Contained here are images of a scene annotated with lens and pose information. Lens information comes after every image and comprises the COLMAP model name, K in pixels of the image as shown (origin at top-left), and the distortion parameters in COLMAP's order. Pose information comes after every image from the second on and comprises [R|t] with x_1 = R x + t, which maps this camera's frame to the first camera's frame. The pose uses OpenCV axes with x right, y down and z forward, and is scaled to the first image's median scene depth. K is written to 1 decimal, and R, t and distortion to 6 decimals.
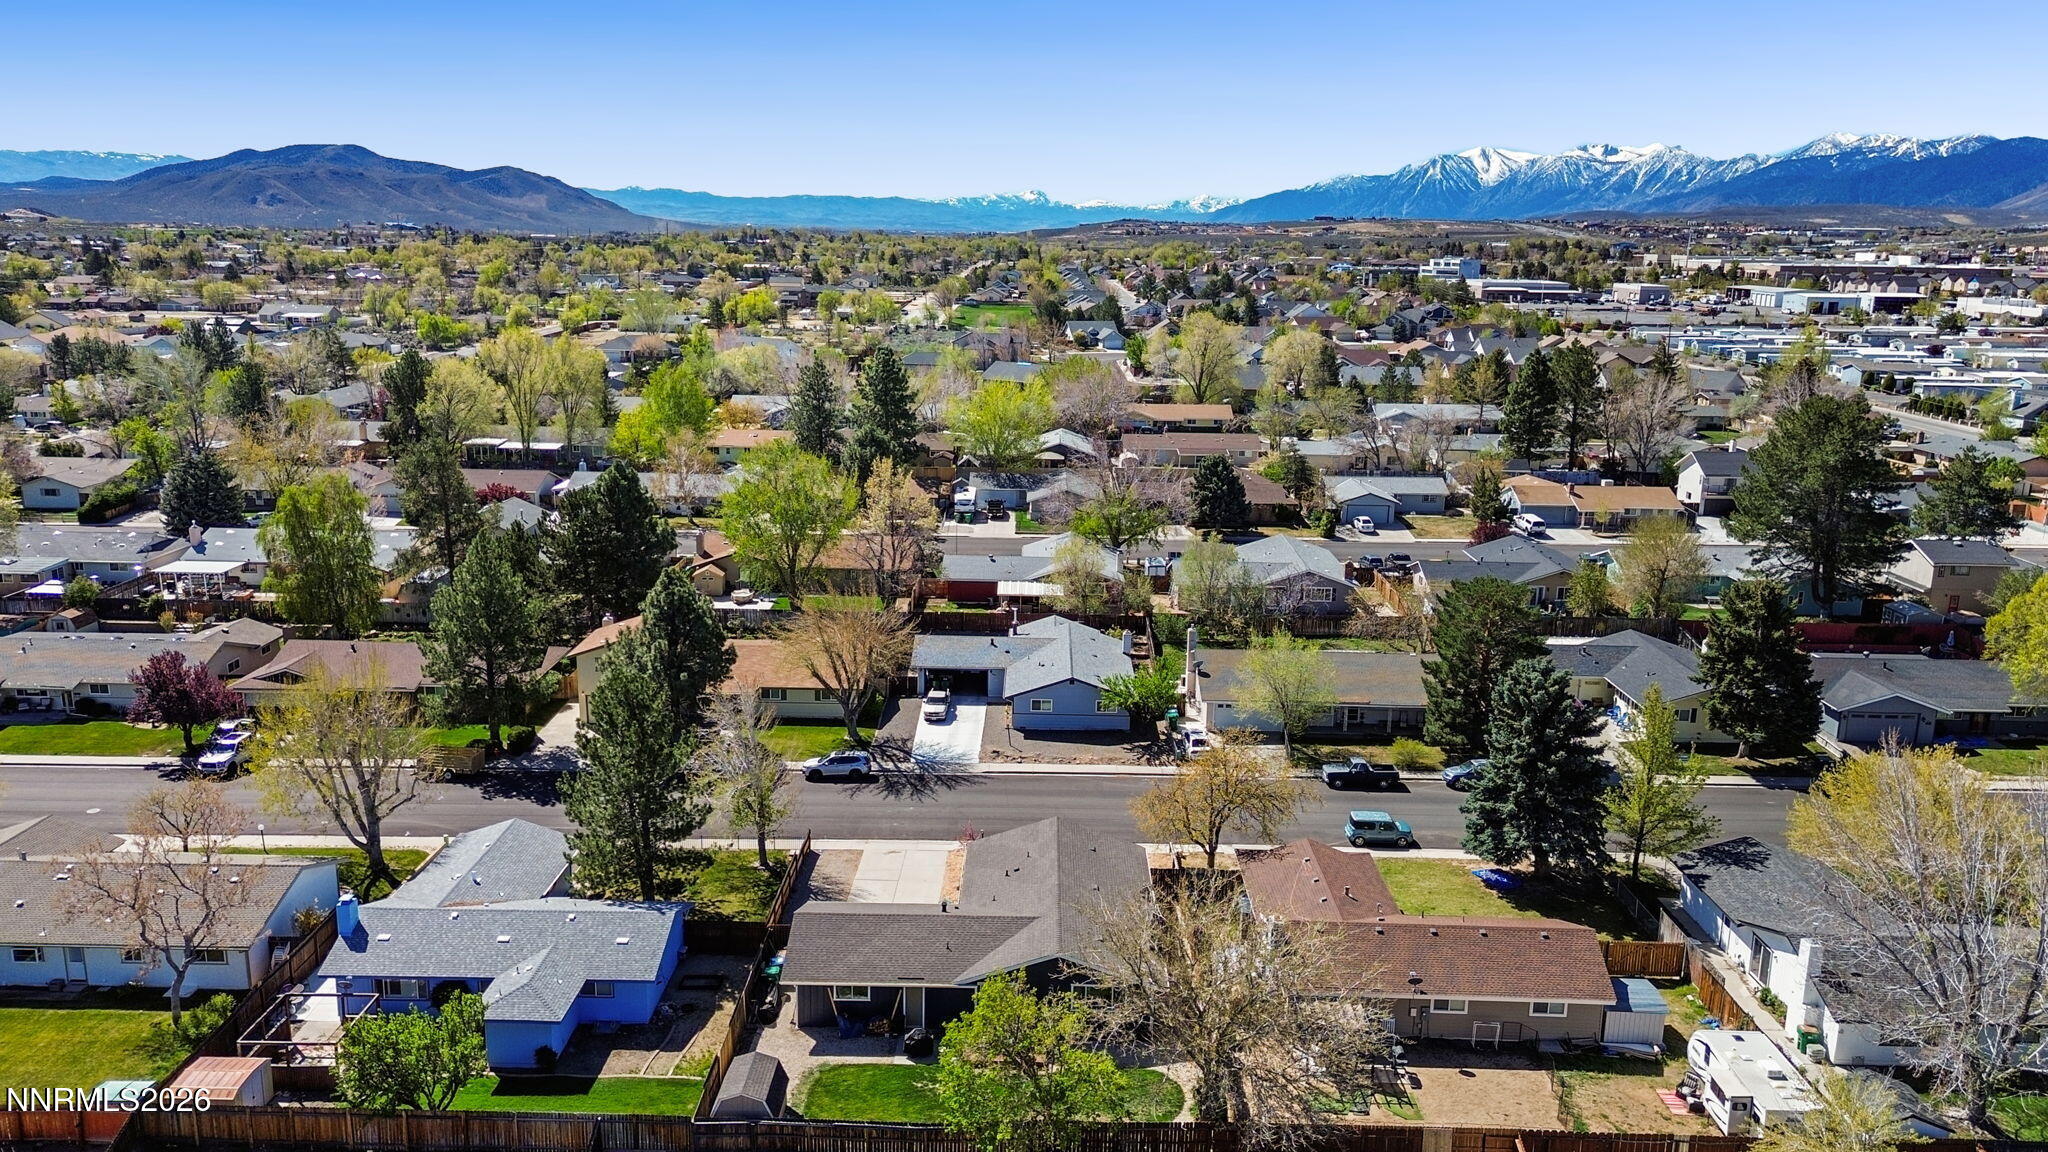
lens RADIAL K [[1503.4, 0, 1056.8], [0, 1503.4, 592.5], [0, 0, 1]] dist [0.062026, -0.050171]
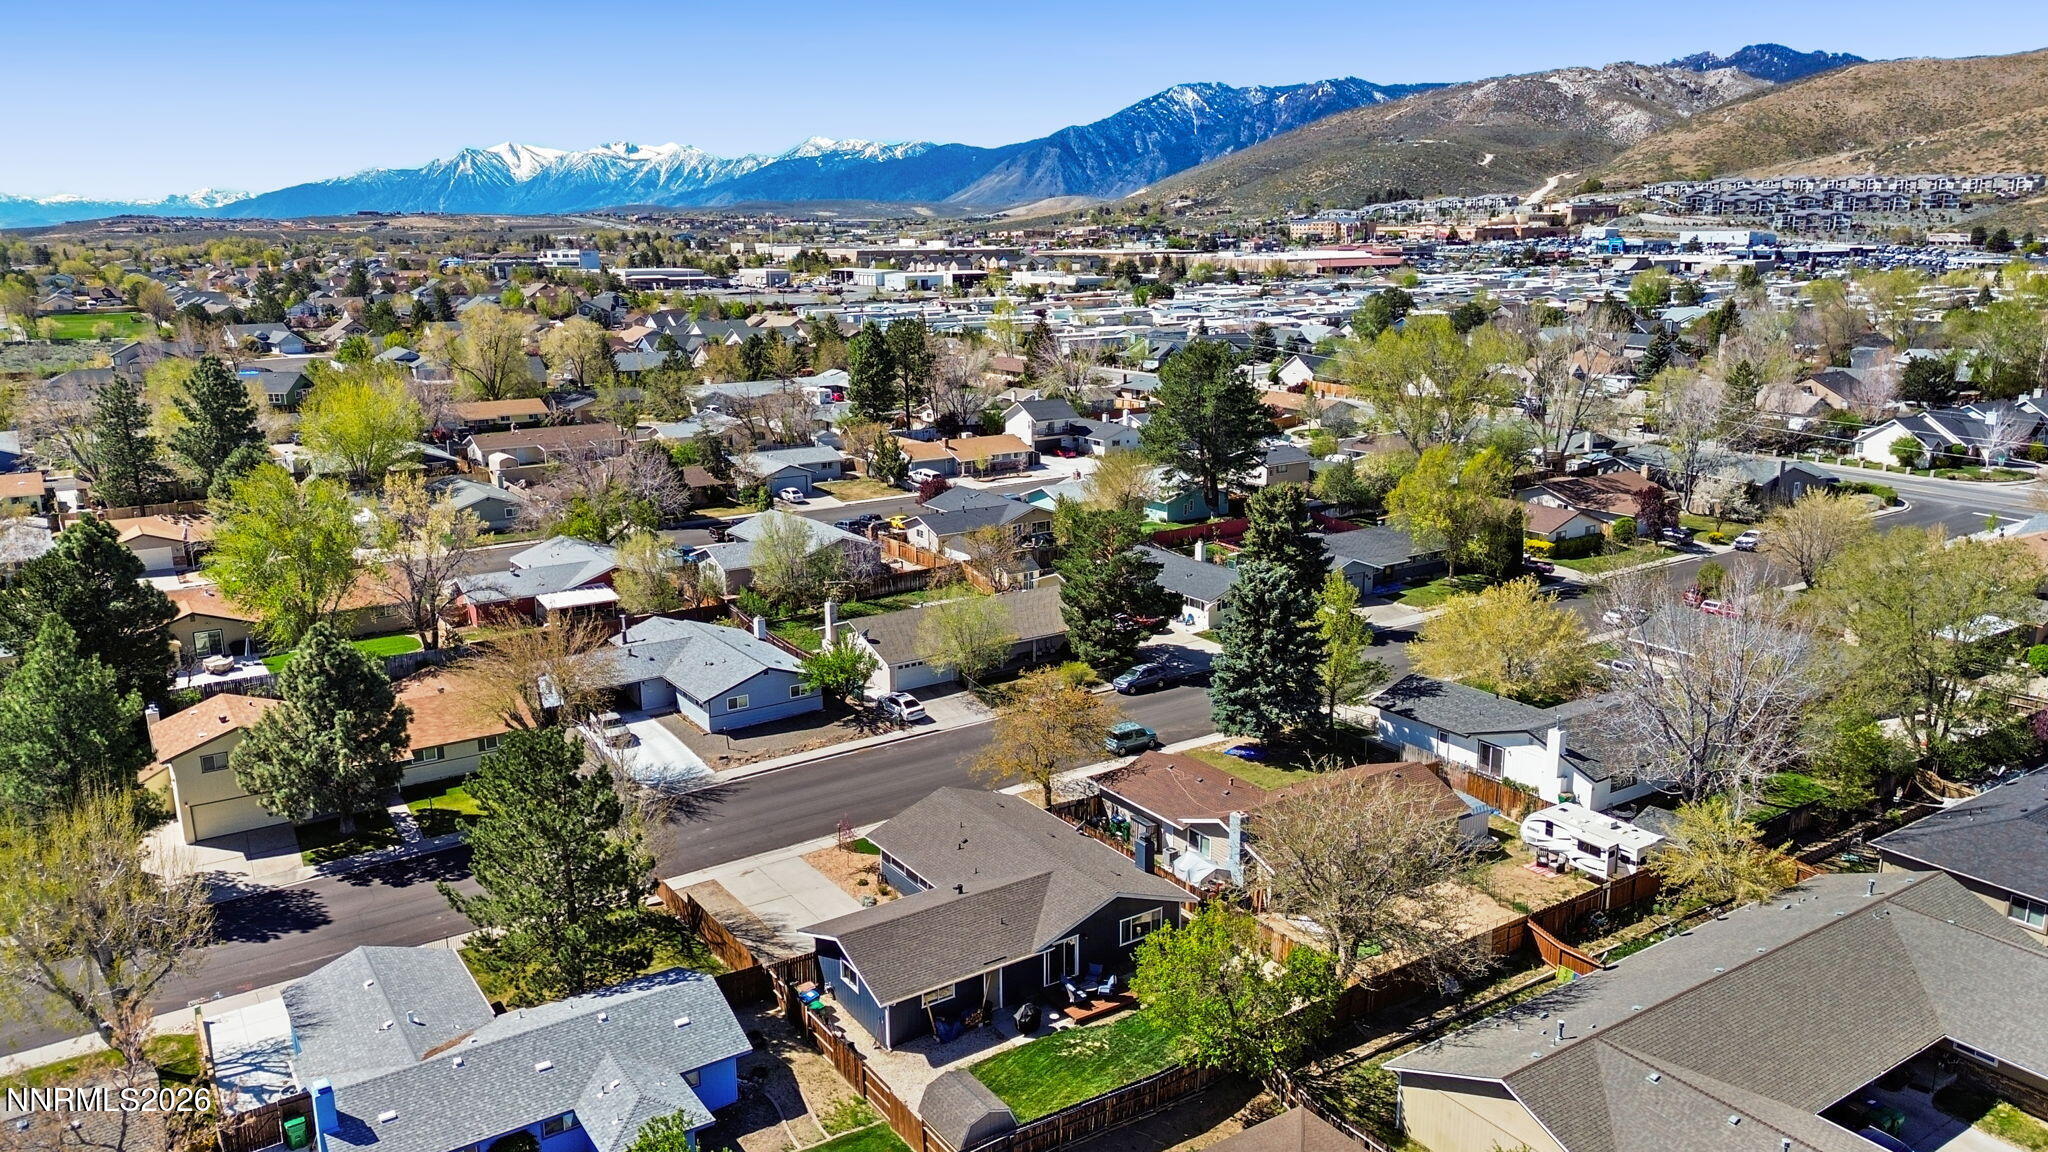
lens RADIAL K [[1433.6, 0, 1025.9], [0, 1433.6, 596.3], [0, 0, 1]] dist [0.062377, -0.046939]
pose [[0.826283, -0.161051, 0.539739, -0.318877], [0.151862, 0.986464, 0.061863, -0.019263], [-0.542397, 0.030850, 0.839556, 0.114381]]
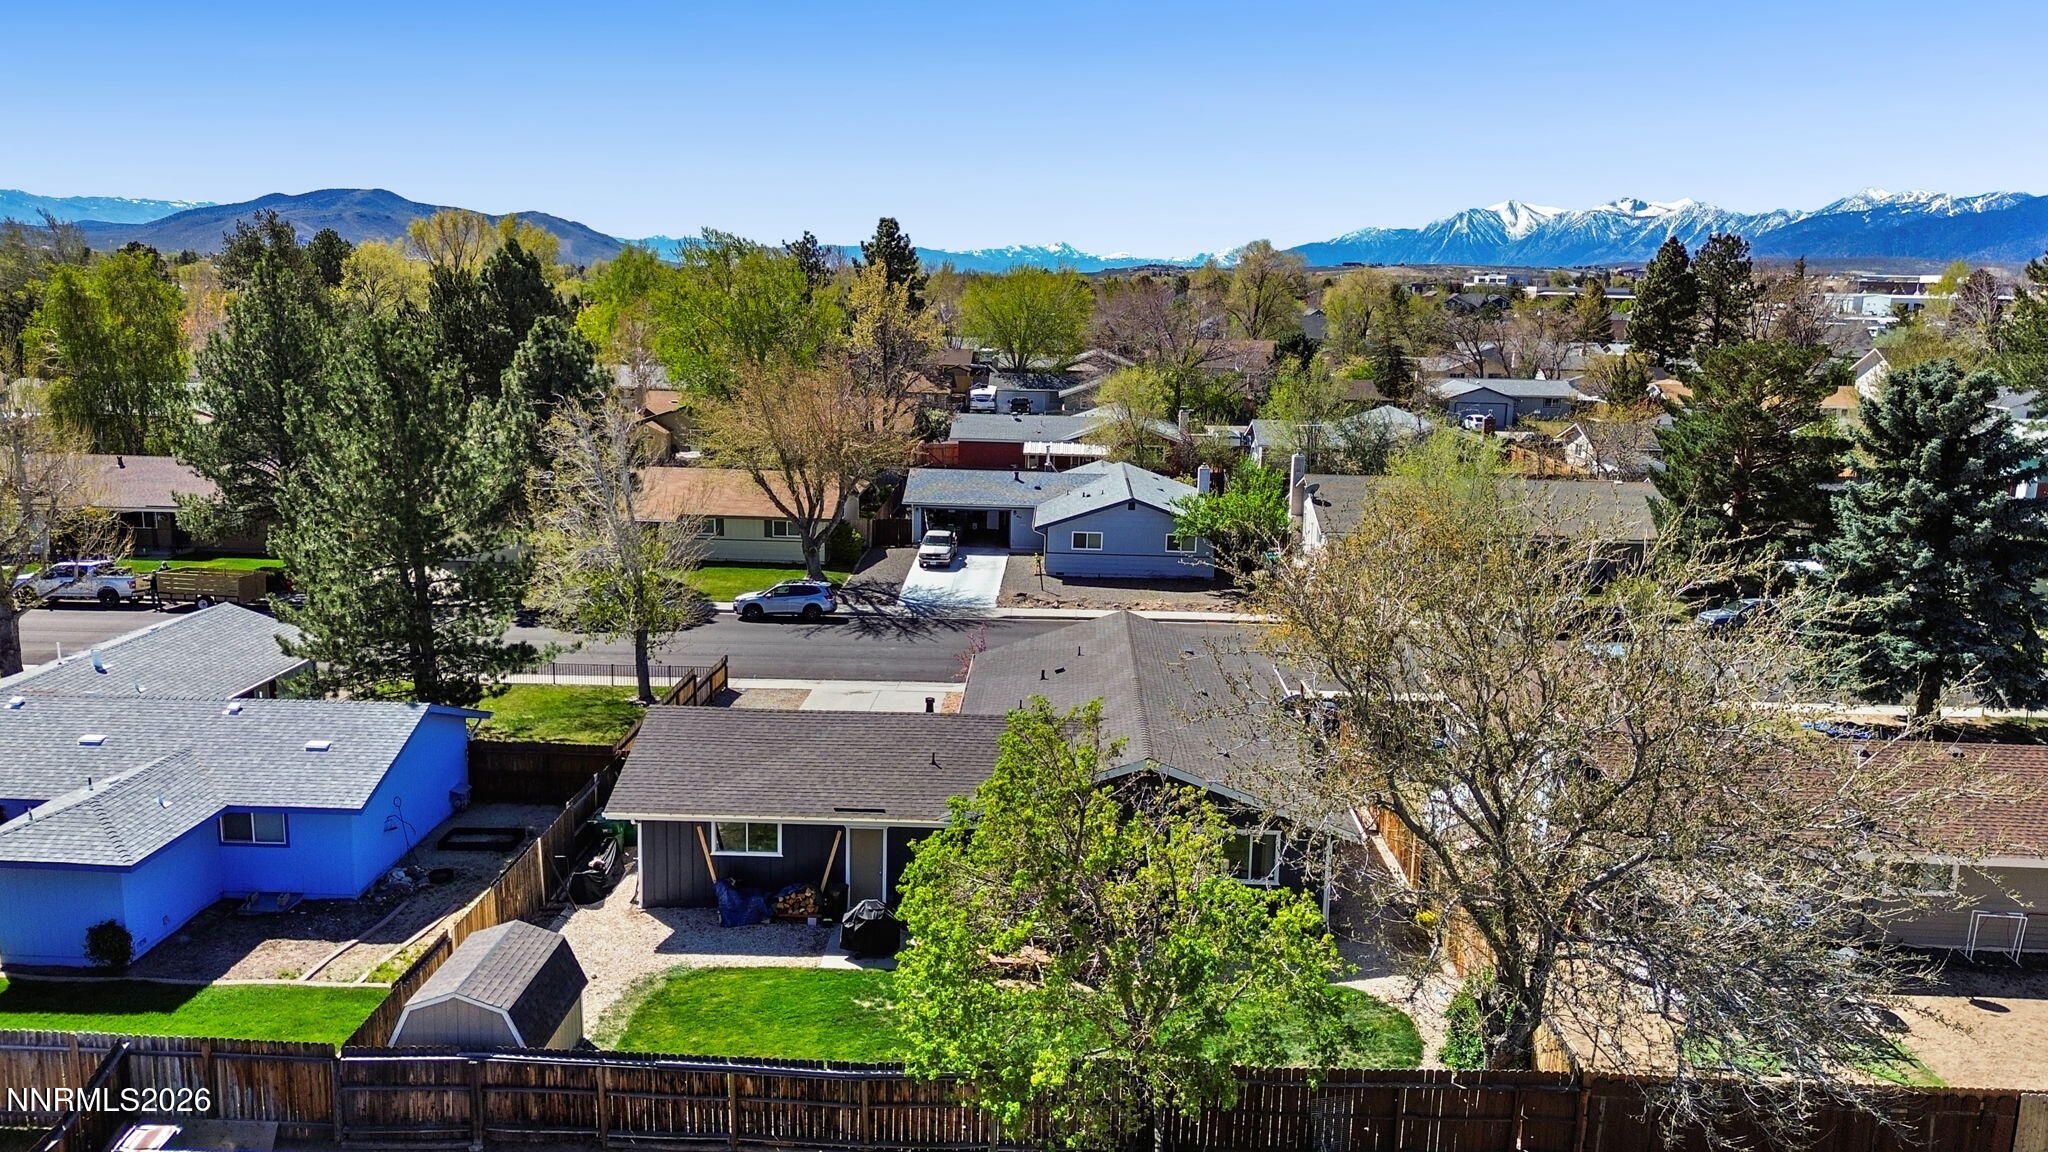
lens RADIAL K [[1503.4, 0, 1050.9], [0, 1503.4, 609.6], [0, 0, 1]] dist [0.062026, -0.050171]
pose [[0.999805, 0.007808, -0.018151, -0.013329], [-0.008282, 0.999623, -0.026172, 0.116832], [0.017940, 0.026317, 0.999493, 0.284546]]
